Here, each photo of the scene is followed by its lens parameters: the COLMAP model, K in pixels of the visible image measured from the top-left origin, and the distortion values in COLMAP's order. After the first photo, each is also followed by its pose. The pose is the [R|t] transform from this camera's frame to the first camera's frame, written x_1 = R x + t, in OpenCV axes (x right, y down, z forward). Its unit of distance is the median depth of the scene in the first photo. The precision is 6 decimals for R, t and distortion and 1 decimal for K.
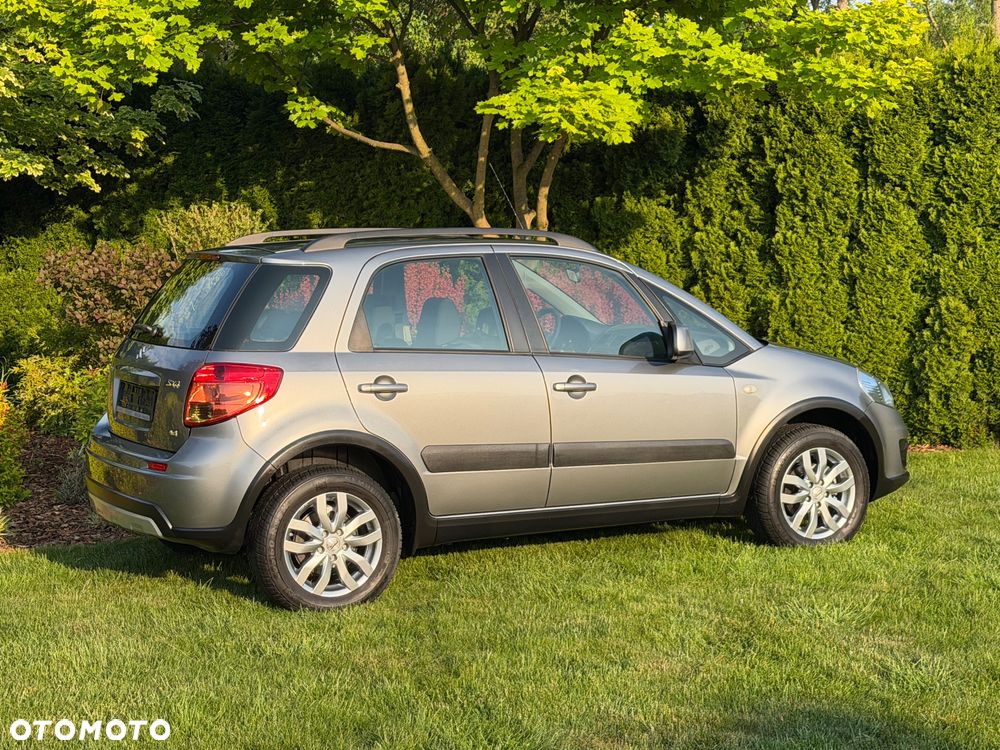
lens RADIAL K [[1835.1, 0, 504.5], [0, 1835.1, 393.6], [0, 0, 1]] dist [0.187112, 0.000000]
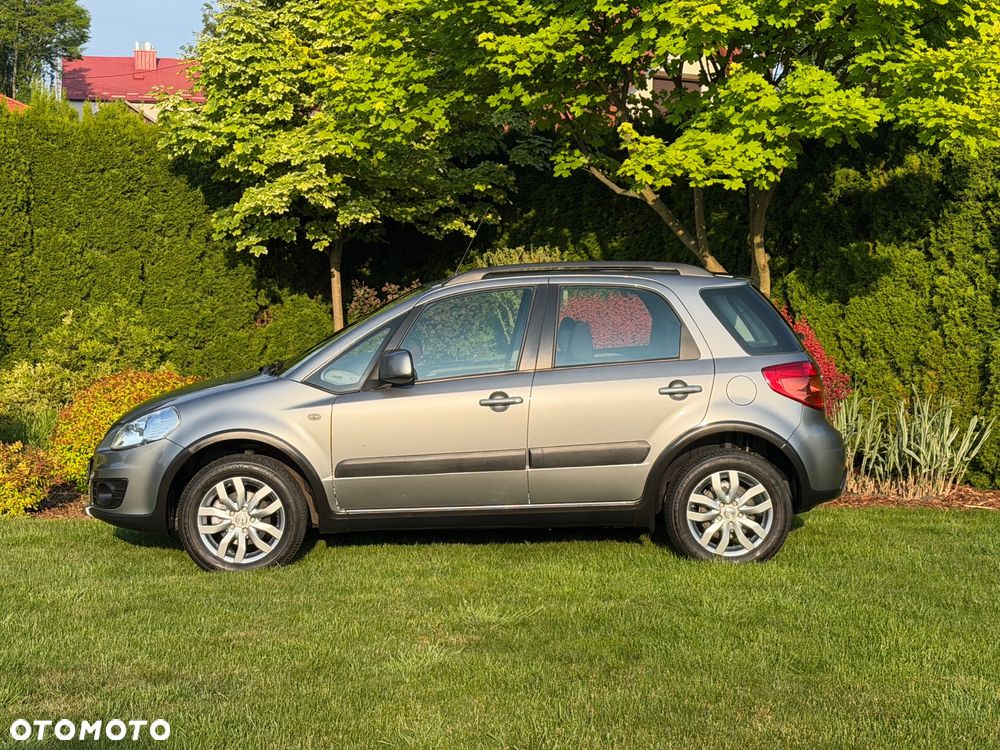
lens RADIAL K [[1835.1, 0, 505.6], [0, 1835.1, 384.4], [0, 0, 1]] dist [0.187112, 0.000000]
pose [[0.870907, 0.042840, -0.489577, 0.414128], [-0.057506, 0.998233, -0.014947, -0.001795], [0.488071, 0.041171, 0.871832, 0.026594]]
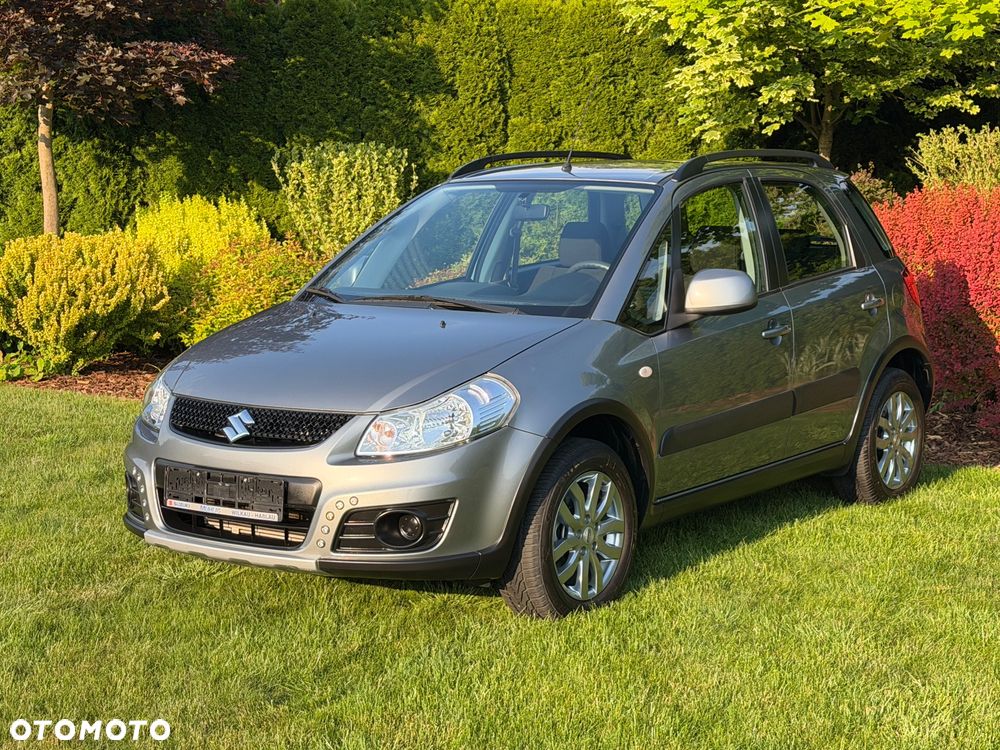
lens RADIAL K [[1835.1, 0, 499.3], [0, 1835.1, 381.3], [0, 0, 1]] dist [0.187112, 0.000000]
pose [[0.450280, 0.117641, -0.885104, 0.617009], [-0.085242, 0.992419, 0.088539, -0.041866], [0.888809, 0.035580, 0.456894, 0.406234]]
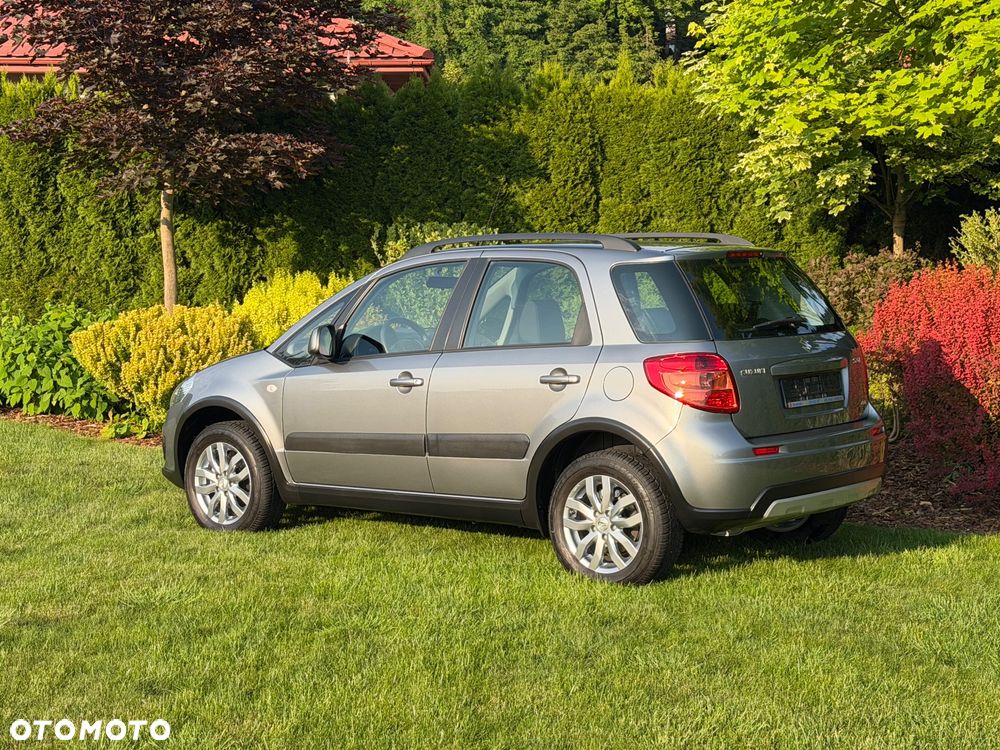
lens RADIAL K [[1835.1, 0, 491.8], [0, 1835.1, 378.8], [0, 0, 1]] dist [0.187112, 0.000000]
pose [[0.328501, 0.085681, -0.940609, 0.721525], [-0.089499, 0.994220, 0.059307, -0.051796], [0.940254, 0.064701, 0.334271, 0.468032]]
